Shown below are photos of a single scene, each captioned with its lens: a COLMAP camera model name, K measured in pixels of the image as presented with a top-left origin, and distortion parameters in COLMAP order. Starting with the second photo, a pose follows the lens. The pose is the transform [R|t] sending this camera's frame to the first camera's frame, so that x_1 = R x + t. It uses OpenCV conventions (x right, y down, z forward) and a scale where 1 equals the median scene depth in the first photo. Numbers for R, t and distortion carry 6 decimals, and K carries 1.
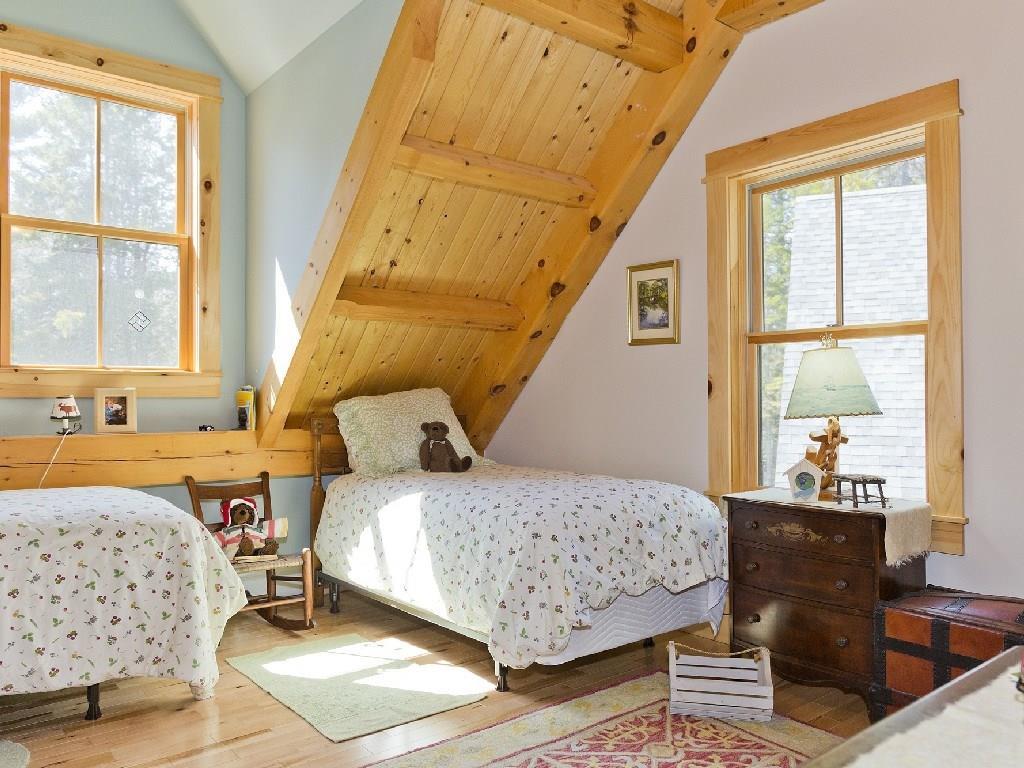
lens RADIAL K [[792.0, 0, 531.9], [0, 792.0, 384.1], [0, 0, 1]] dist [0.007337, 0.003493]
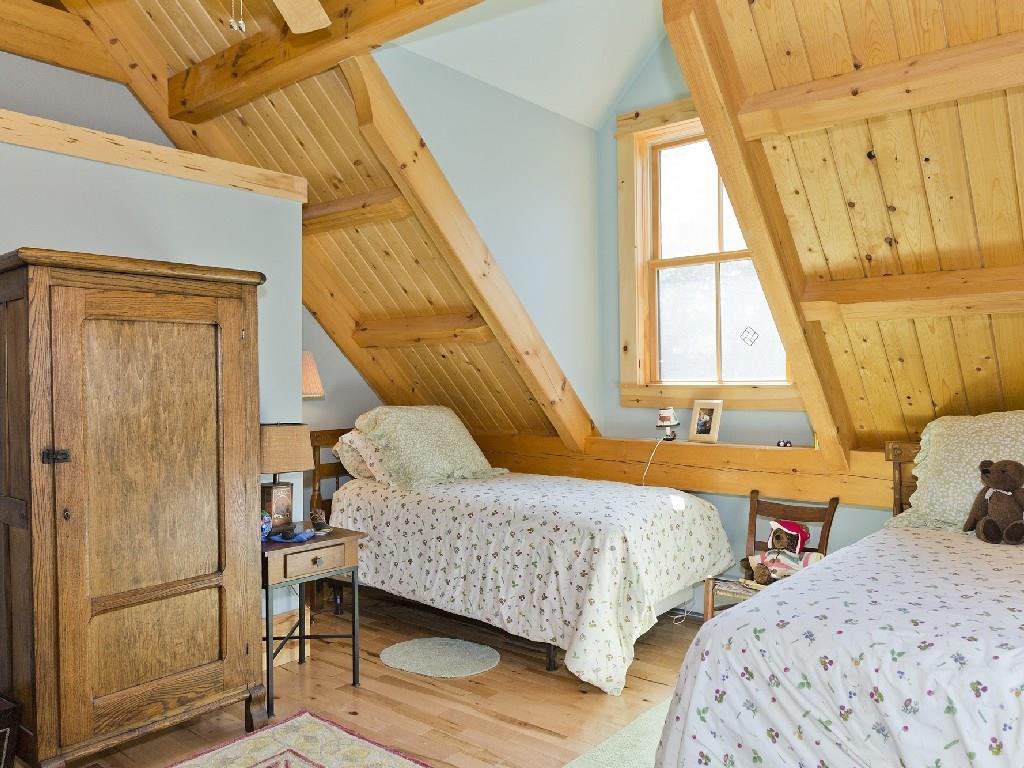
lens RADIAL K [[792.0, 0, 531.9], [0, 792.0, 384.1], [0, 0, 1]] dist [0.007337, 0.003493]
pose [[0.199103, 0.010287, -0.979925, 0.659235], [0.023440, 0.999609, 0.015256, -0.052958], [0.979698, -0.026007, 0.198784, 0.714106]]
